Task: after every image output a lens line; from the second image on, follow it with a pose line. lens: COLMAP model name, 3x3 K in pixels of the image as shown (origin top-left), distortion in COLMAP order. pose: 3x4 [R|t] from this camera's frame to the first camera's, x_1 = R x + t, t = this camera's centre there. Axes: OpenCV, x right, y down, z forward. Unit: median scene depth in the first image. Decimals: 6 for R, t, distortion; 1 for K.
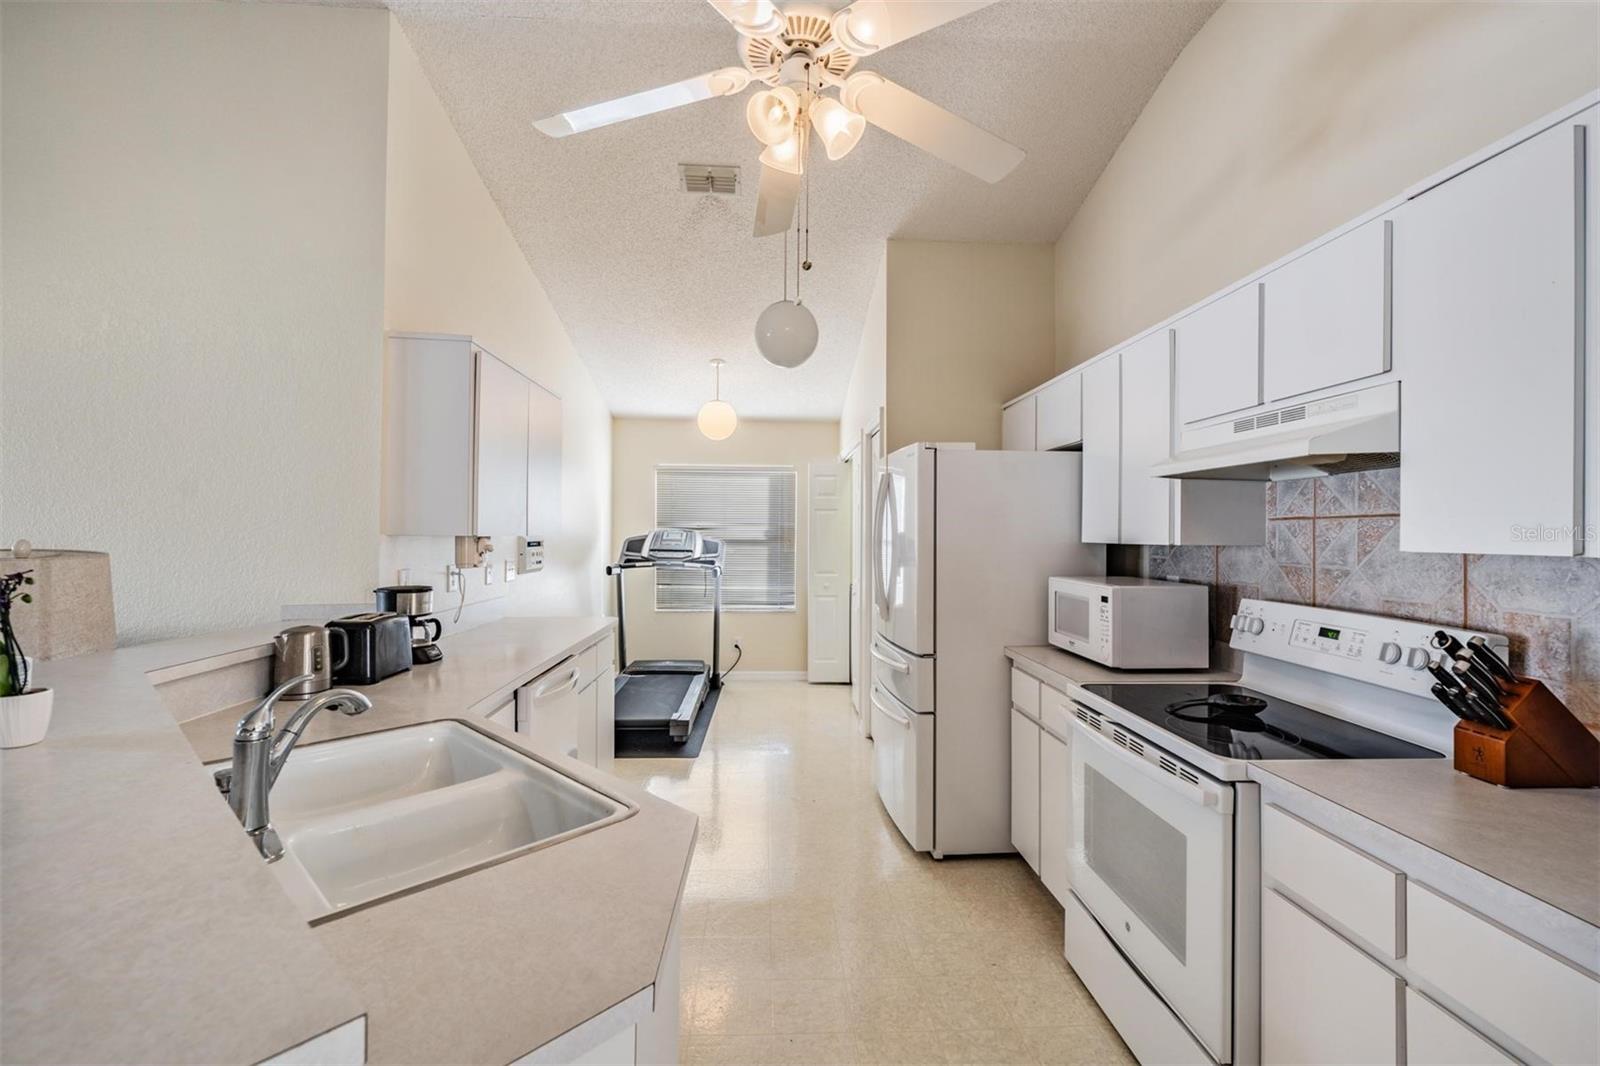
lens RADIAL K [[677.6, 0, 796.8], [0, 677.6, 529.9], [0, 0, 1]] dist [-0.001577, -0.000261]
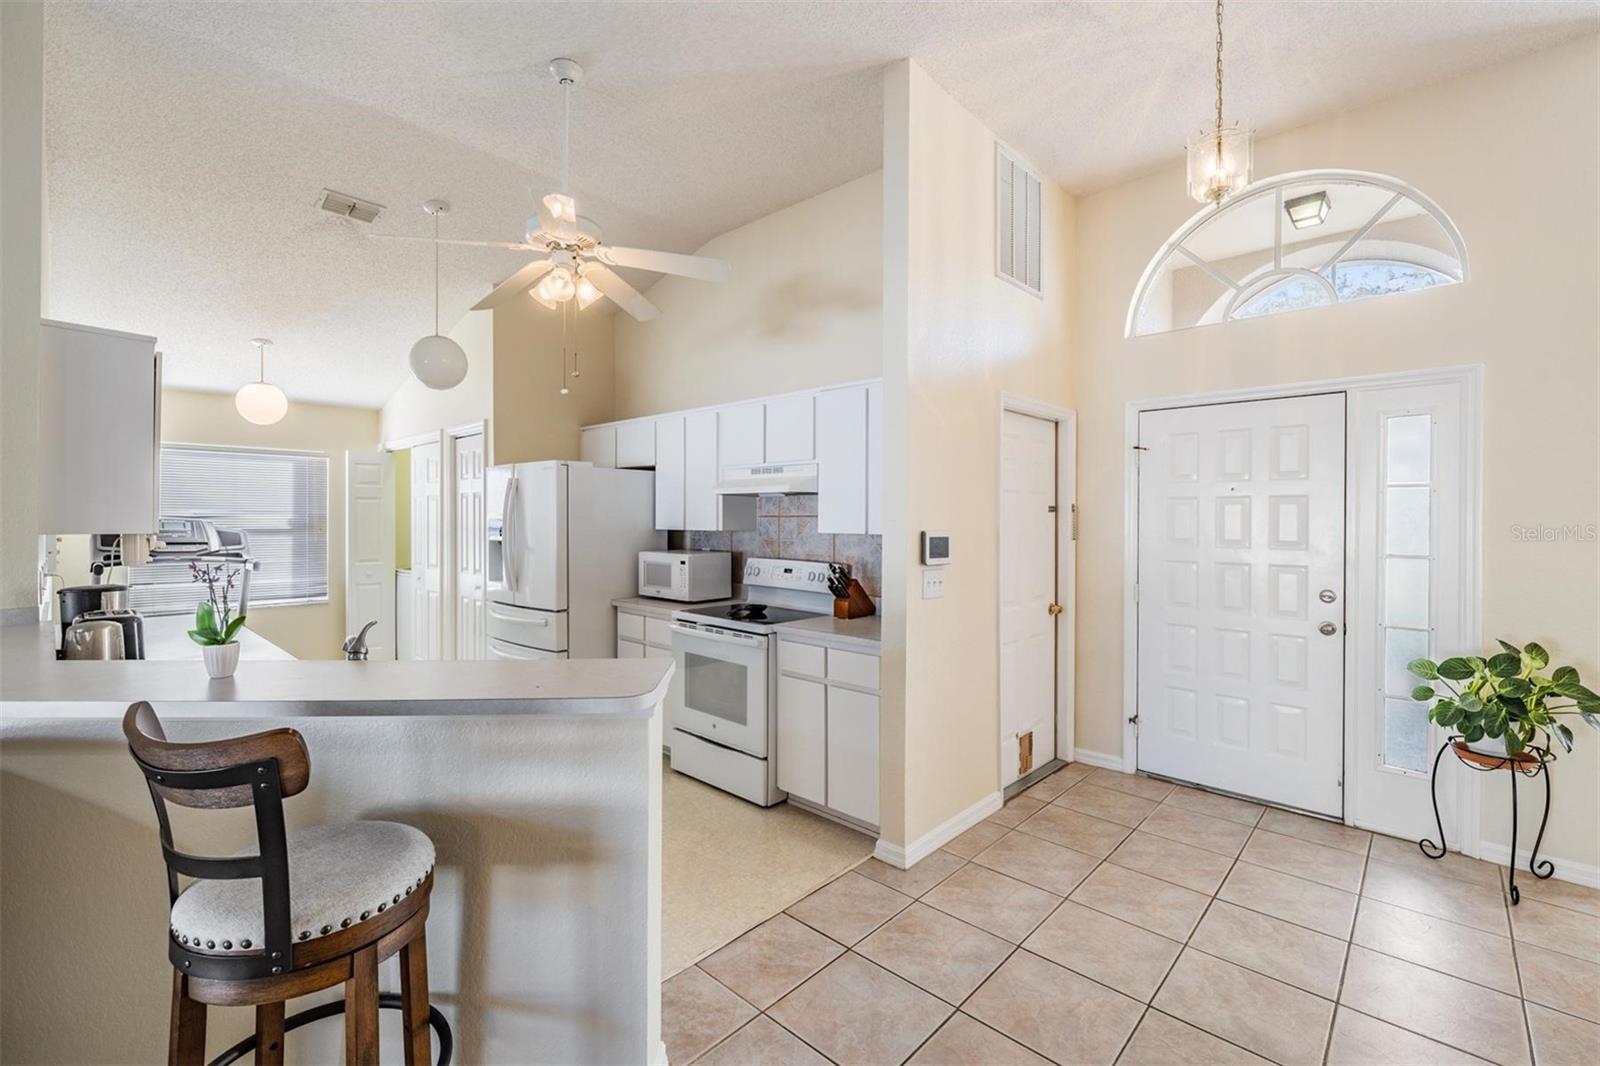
lens RADIAL K [[683.9, 0, 797.3], [0, 683.9, 518.3], [0, 0, 1]] dist [-0.000801, -0.000228]
pose [[0.714427, -0.005429, 0.699689, -0.527691], [-0.001516, 0.999956, 0.009306, -0.025701], [-0.699708, -0.007709, 0.714387, -0.423409]]
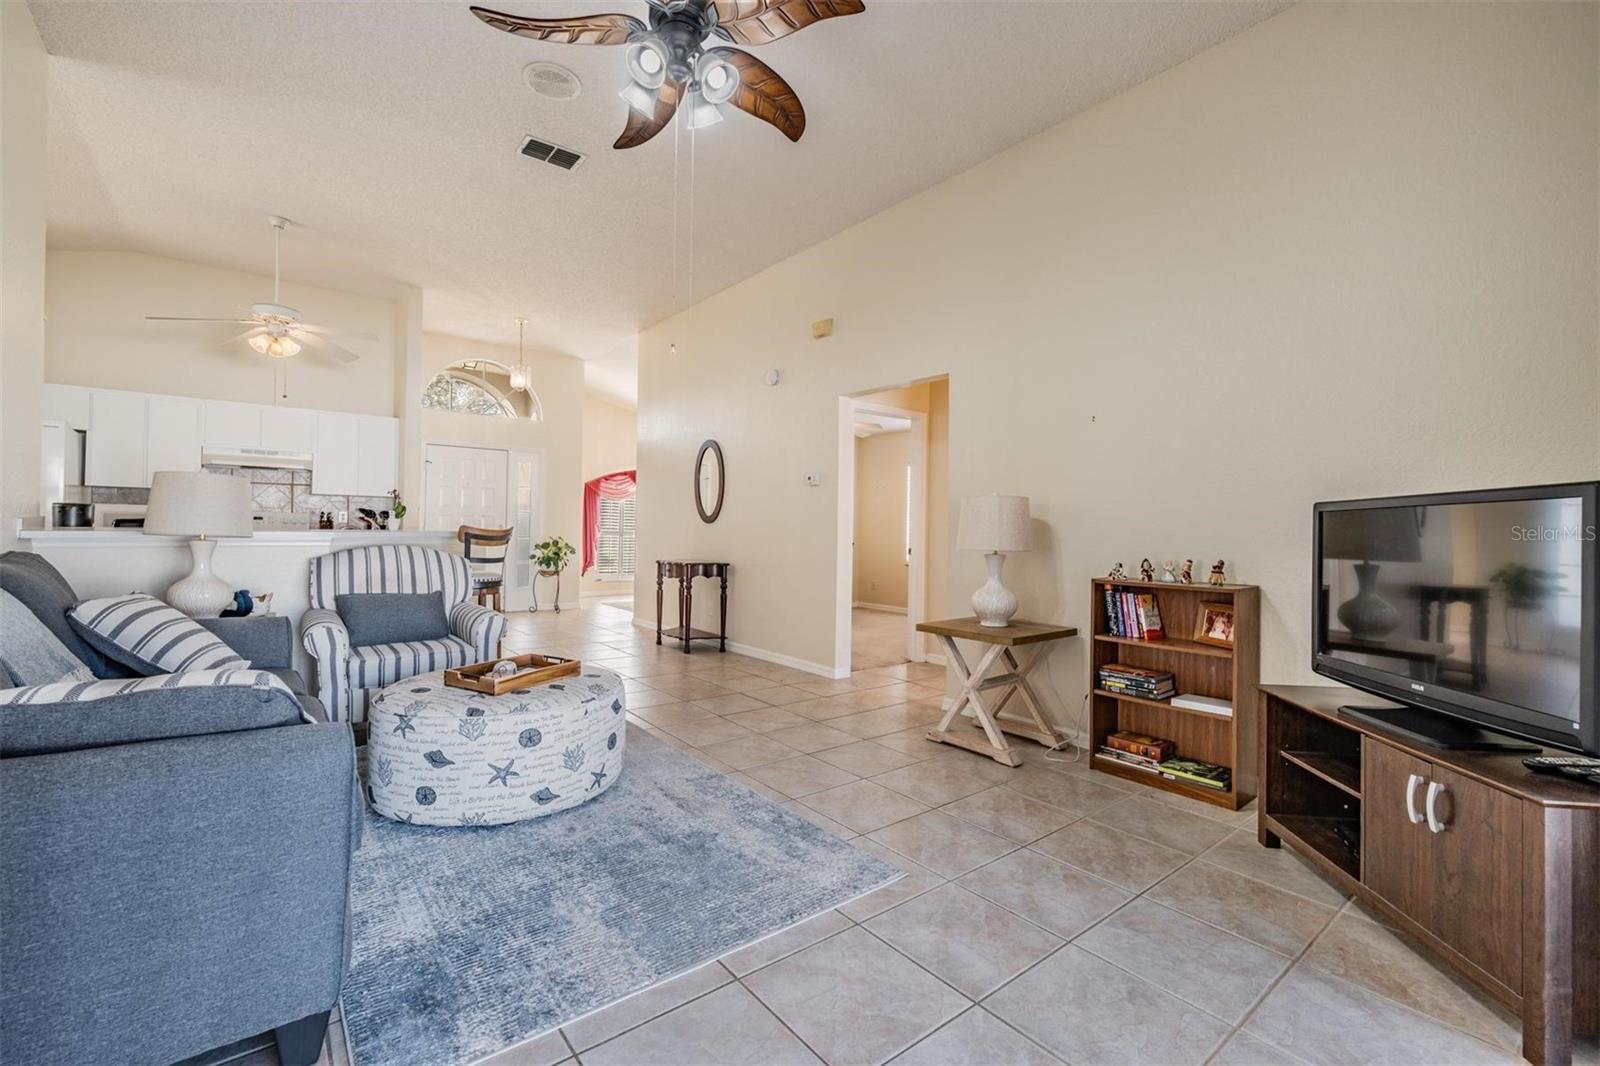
lens RADIAL K [[683.9, 0, 797.3], [0, 683.9, 518.3], [0, 0, 1]] dist [-0.000801, -0.000228]
pose [[-0.583631, -0.004198, 0.812008, -2.544546], [-0.022673, 0.999681, -0.011128, 0.096419], [-0.811702, -0.024906, -0.583540, 0.597842]]
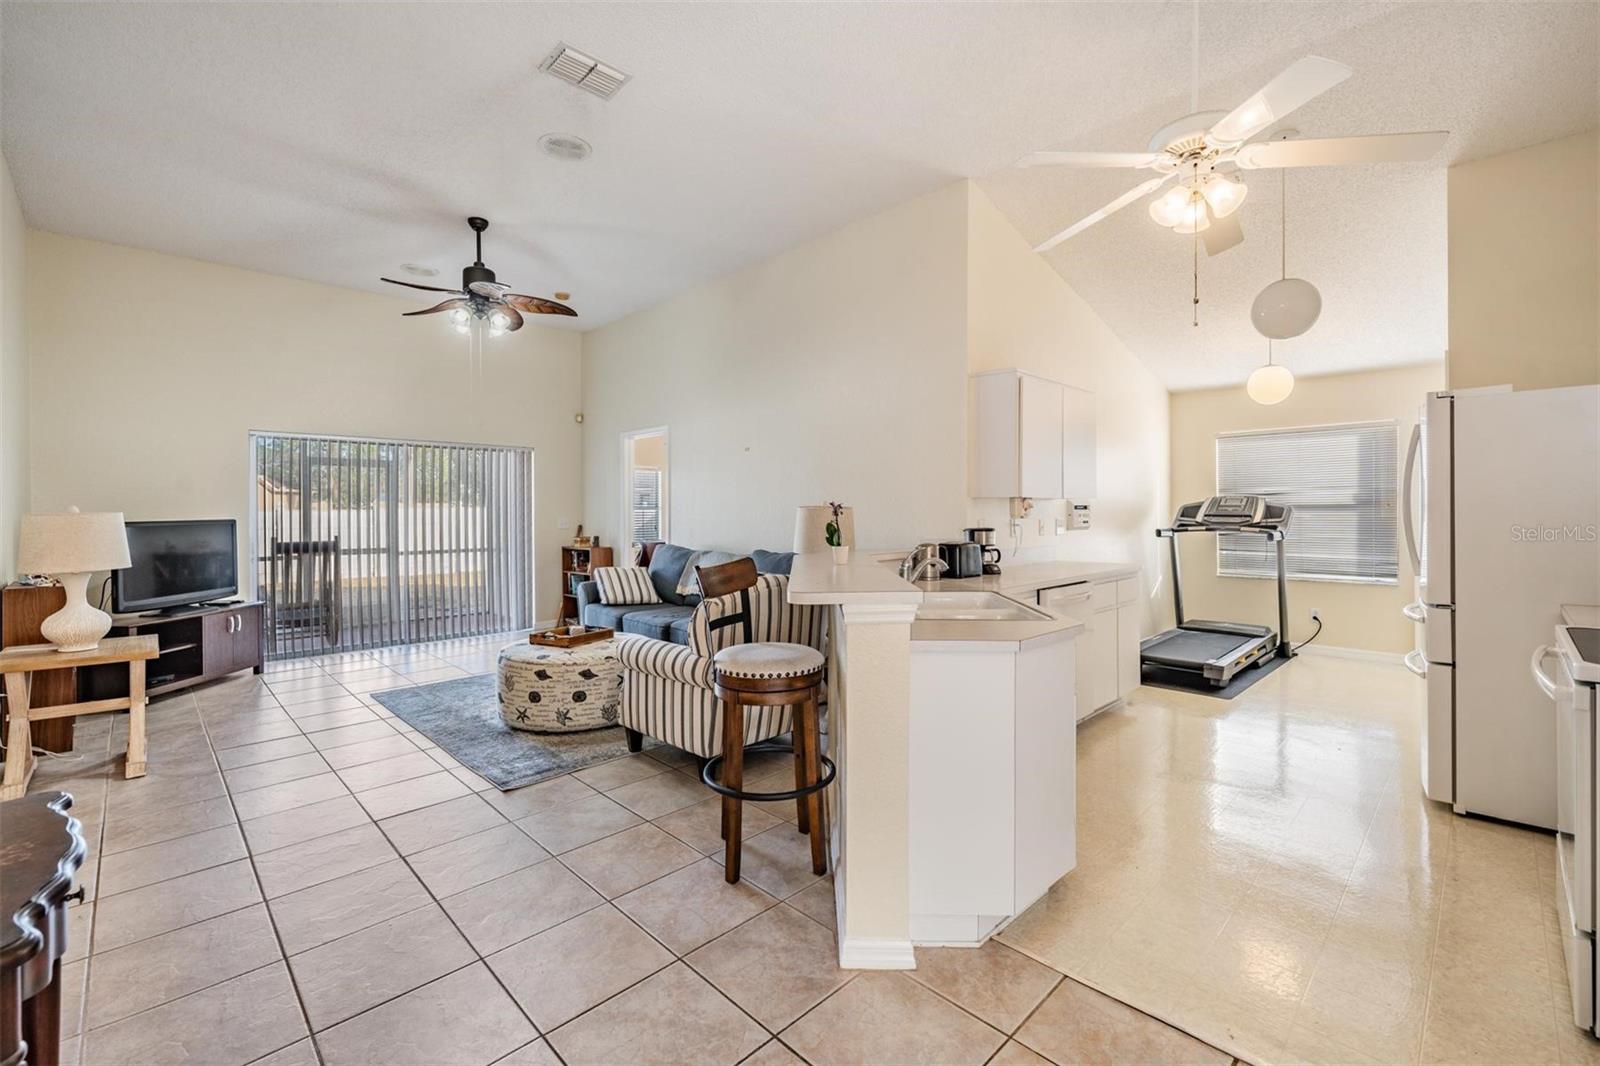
lens RADIAL K [[683.9, 0, 797.3], [0, 683.9, 518.3], [0, 0, 1]] dist [-0.000801, -0.000228]
pose [[0.666881, -0.005756, -0.745142, 0.355919], [0.015290, 0.999865, 0.005961, 0.041860], [0.745007, -0.015369, 0.666879, -0.429211]]
